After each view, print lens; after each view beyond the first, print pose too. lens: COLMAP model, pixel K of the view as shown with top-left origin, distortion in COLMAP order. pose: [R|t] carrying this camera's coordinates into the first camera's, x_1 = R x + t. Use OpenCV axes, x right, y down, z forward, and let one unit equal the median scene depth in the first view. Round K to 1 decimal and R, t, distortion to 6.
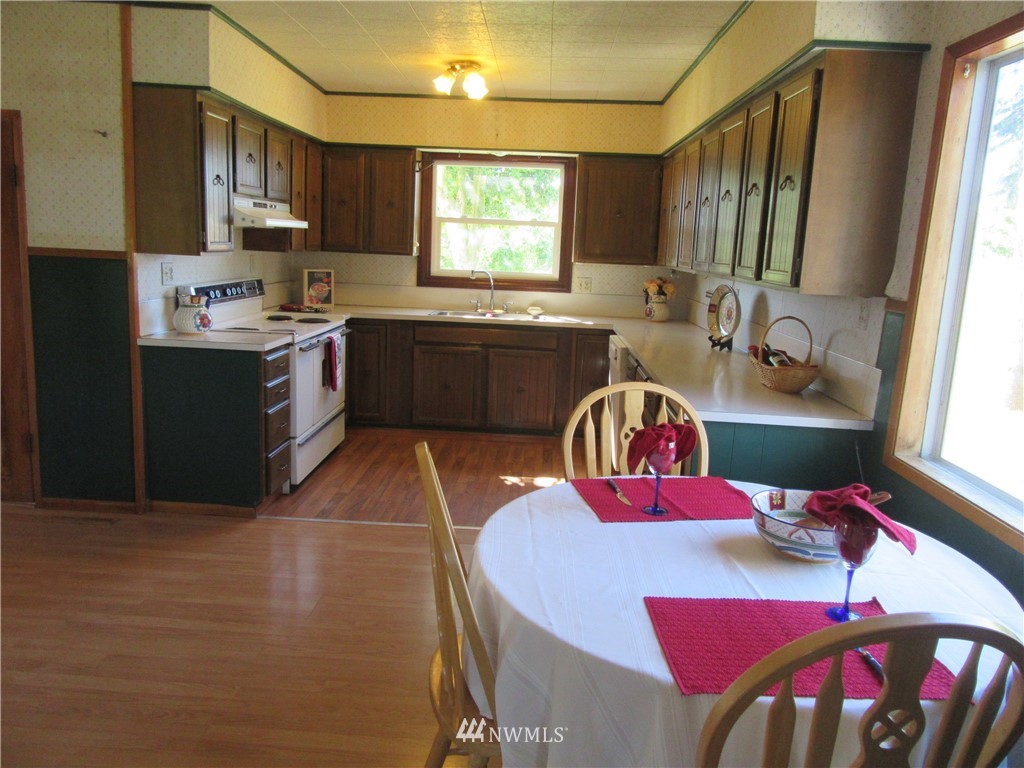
lens RADIAL K [[759.5, 0, 512.9], [0, 759.5, 382.6], [0, 0, 1]] dist [-0.004047, -0.000855]
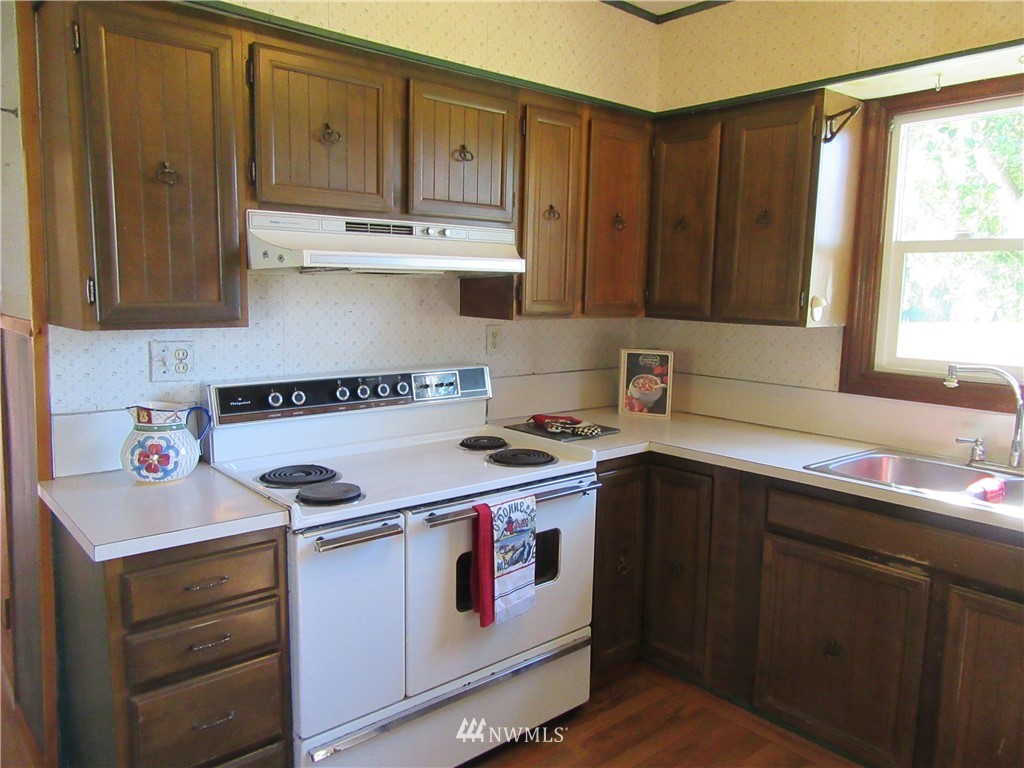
lens RADIAL K [[759.5, 0, 509.5], [0, 759.5, 384.2], [0, 0, 1]] dist [-0.004047, -0.000855]
pose [[0.684446, 0.062433, -0.726386, 0.079709], [-0.120421, 0.992323, -0.028178, -0.102905], [0.719050, 0.106758, 0.686709, 0.587014]]
